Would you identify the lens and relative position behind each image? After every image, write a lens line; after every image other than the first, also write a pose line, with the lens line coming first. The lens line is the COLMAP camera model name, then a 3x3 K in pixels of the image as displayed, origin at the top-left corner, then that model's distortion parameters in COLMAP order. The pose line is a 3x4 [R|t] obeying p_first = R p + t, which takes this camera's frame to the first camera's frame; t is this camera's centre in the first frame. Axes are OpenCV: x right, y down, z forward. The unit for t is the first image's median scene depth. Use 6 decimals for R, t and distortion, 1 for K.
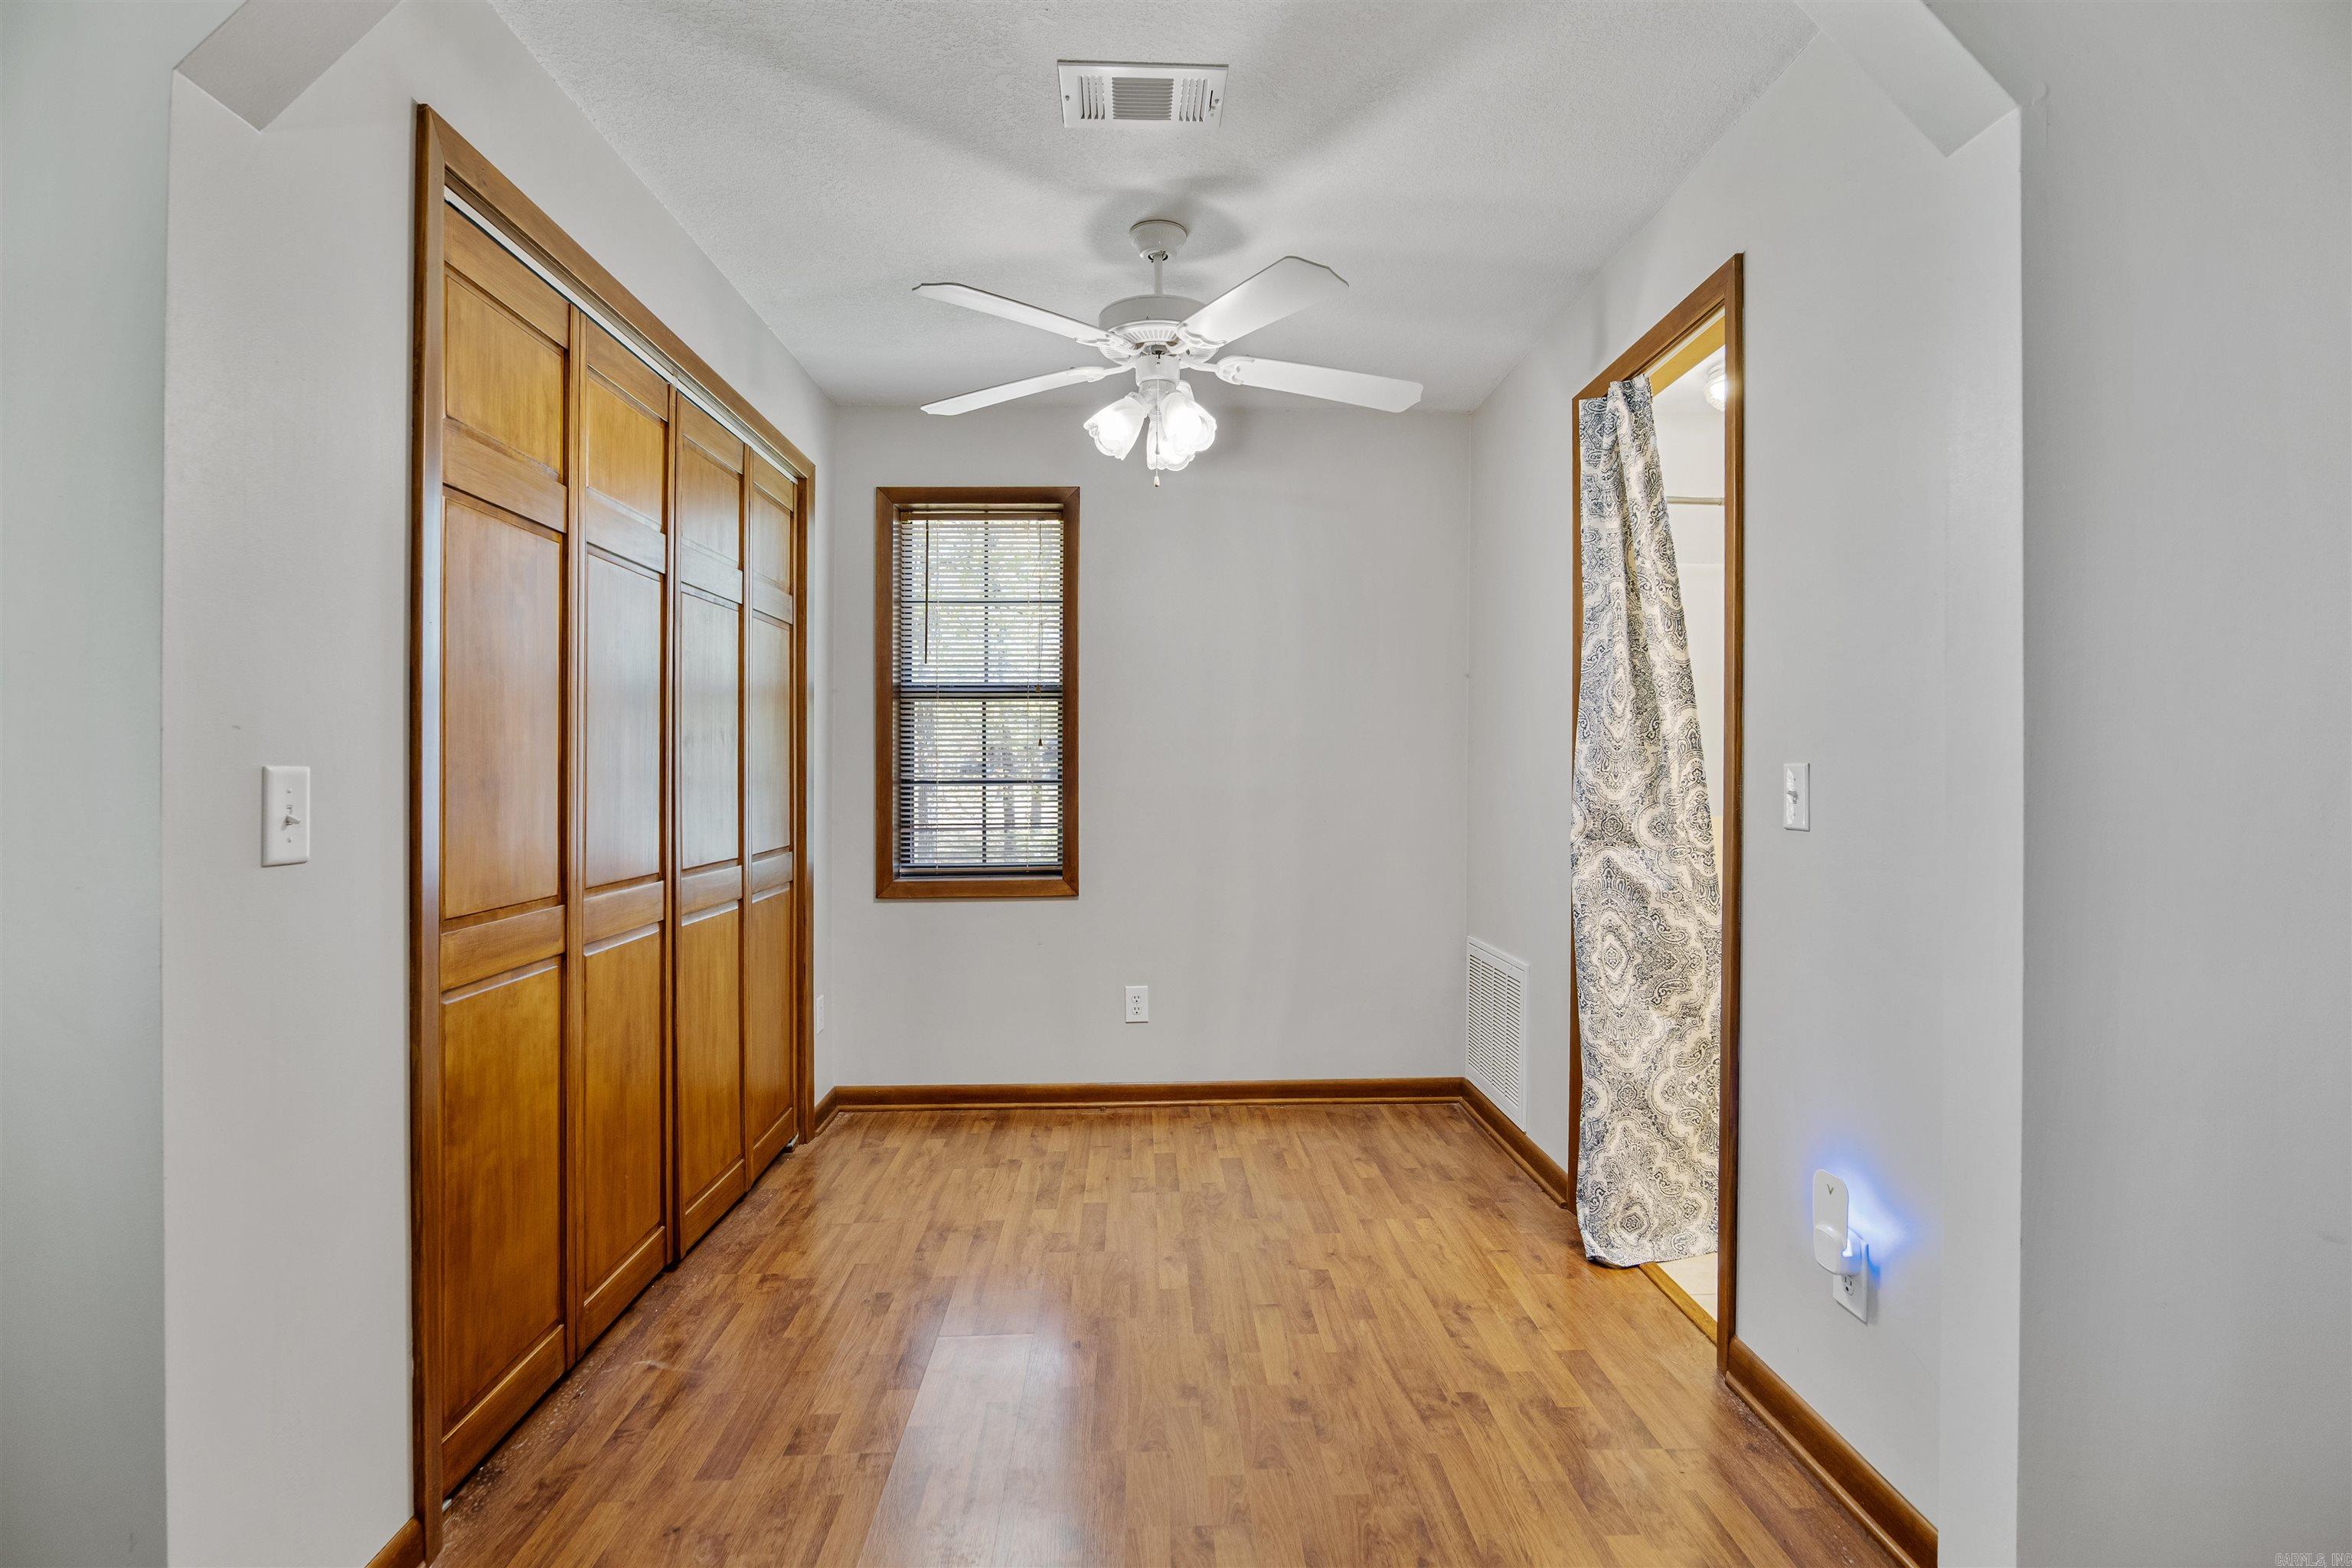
lens RADIAL K [[1116.0, 0, 1170.2], [0, 1116.0, 774.6], [0, 0, 1]] dist [-0.018674, 0.004945]
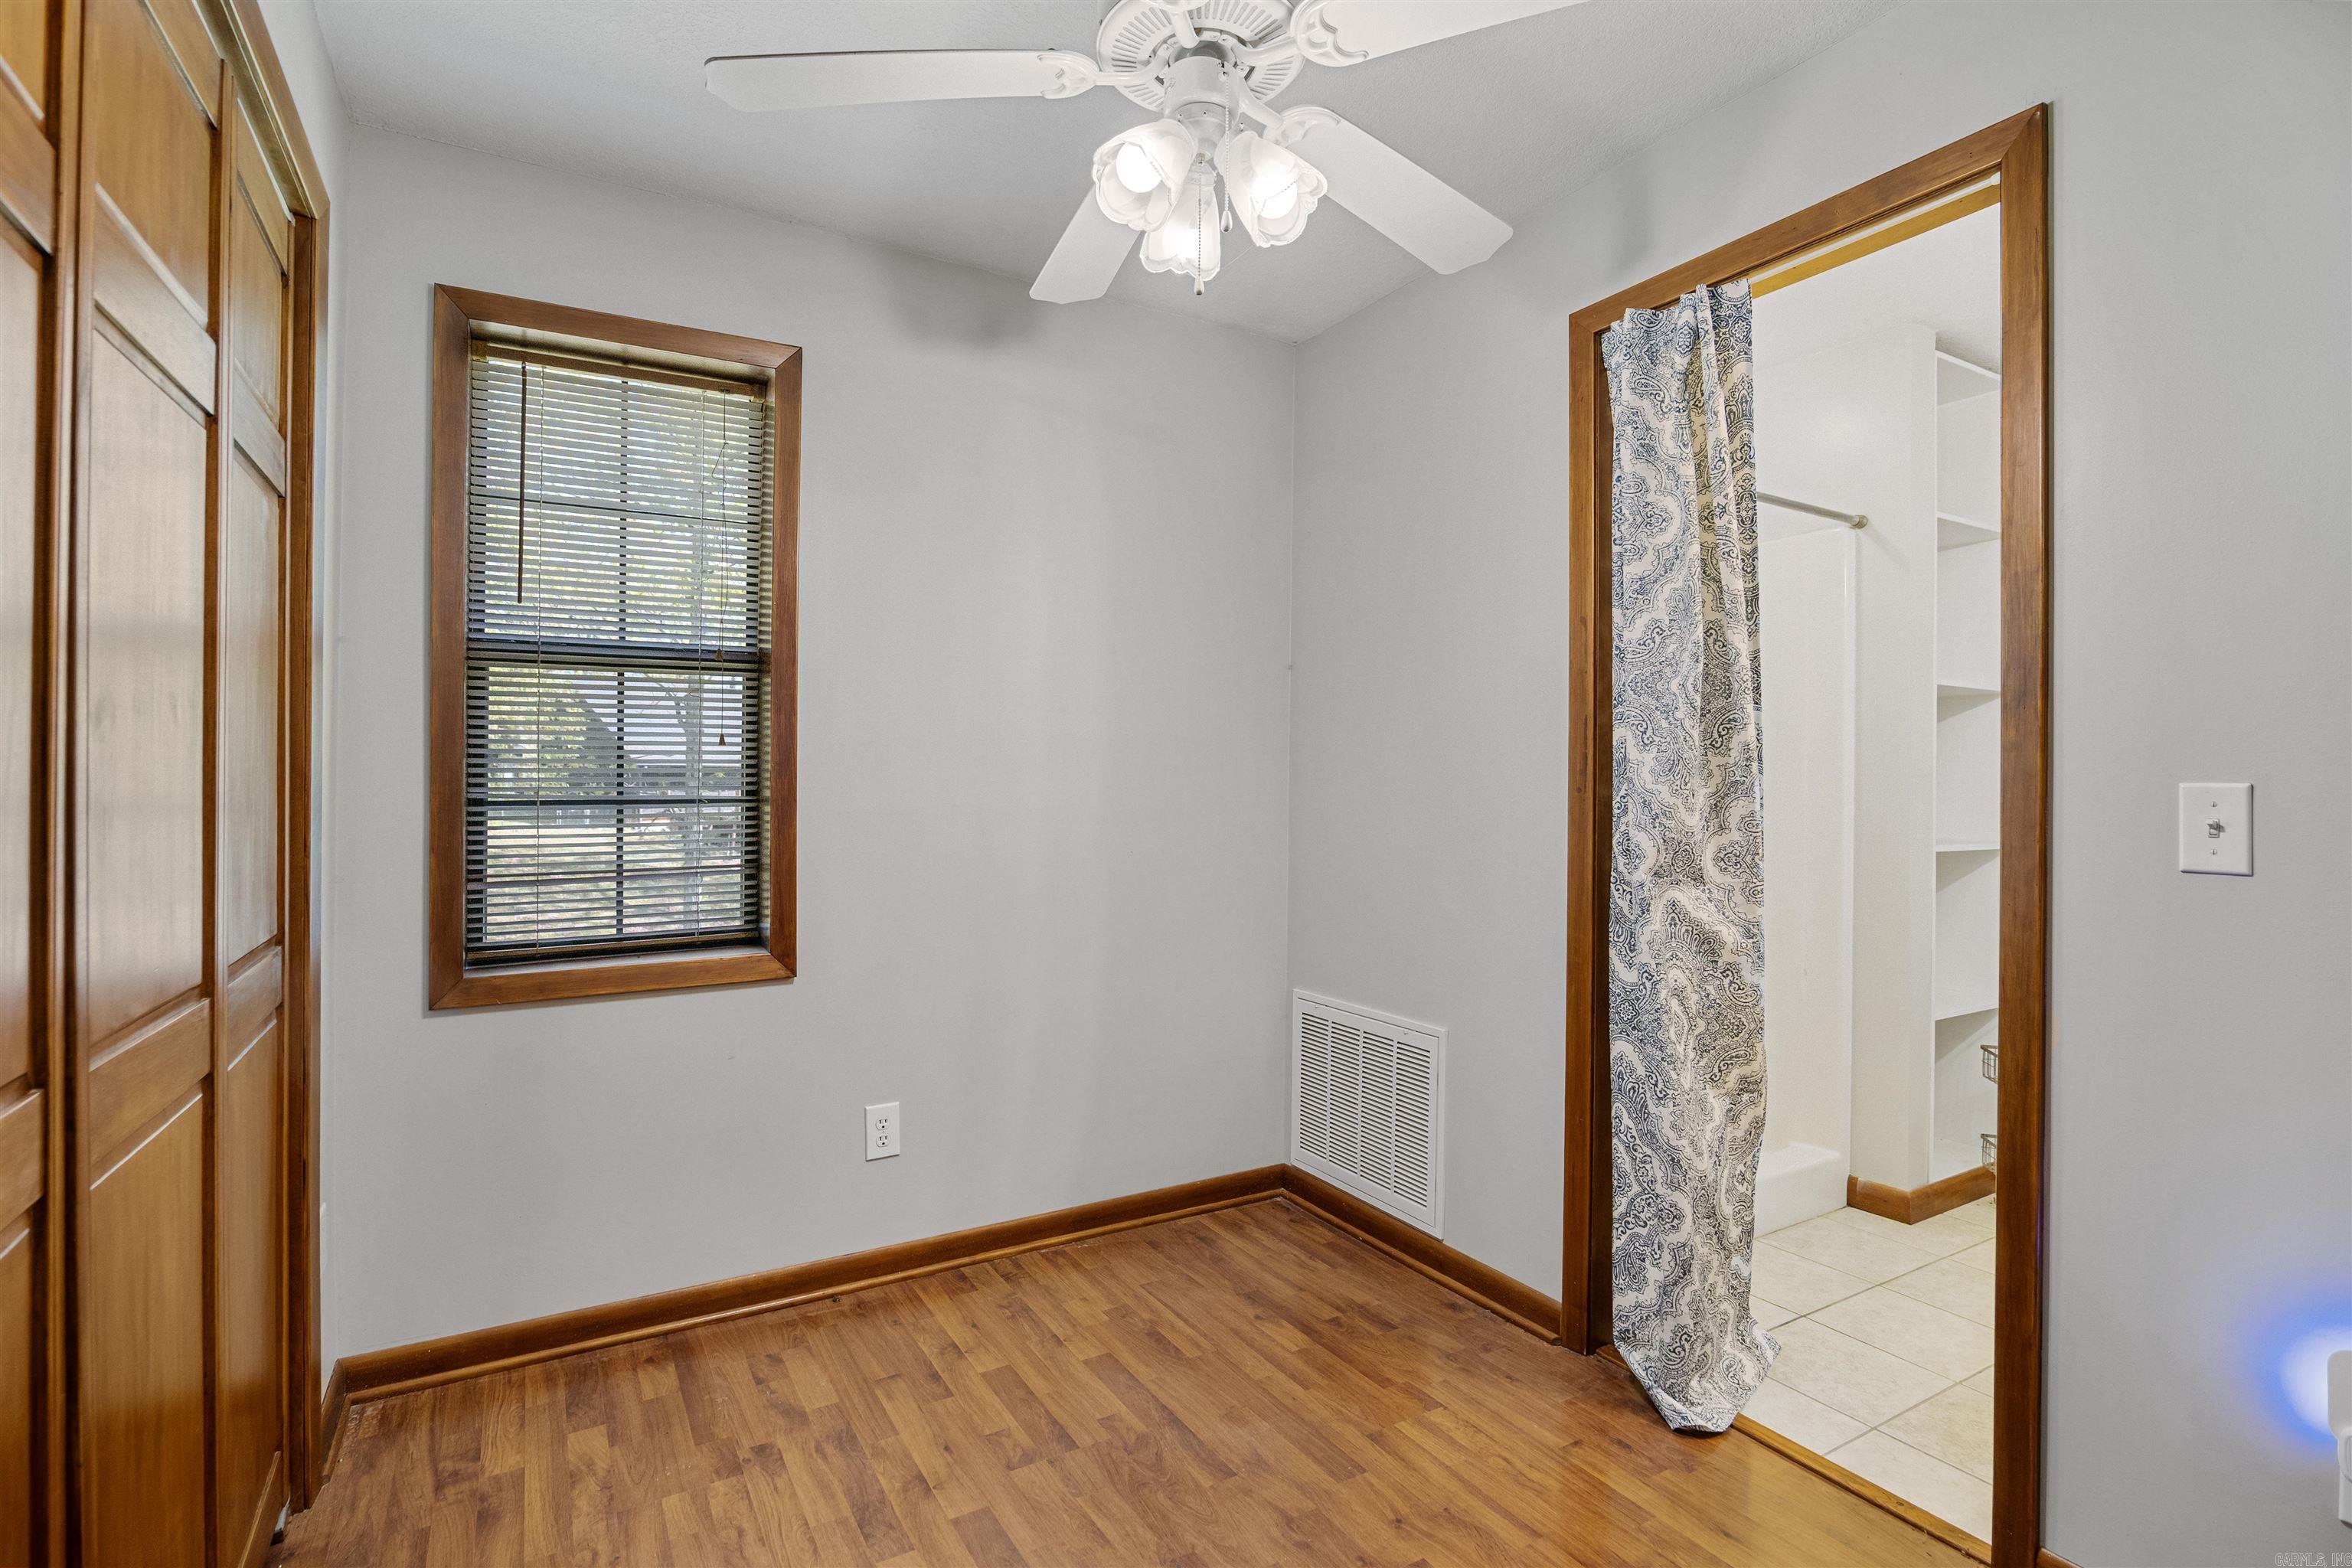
lens RADIAL K [[1116.0, 0, 1173.1], [0, 1116.0, 780.6], [0, 0, 1]] dist [-0.018674, 0.004945]
pose [[0.886569, 0.001958, 0.462592, -0.224493], [-0.001233, 0.999997, -0.001870, -0.005566], [-0.462594, 0.001088, 0.886570, 0.388472]]
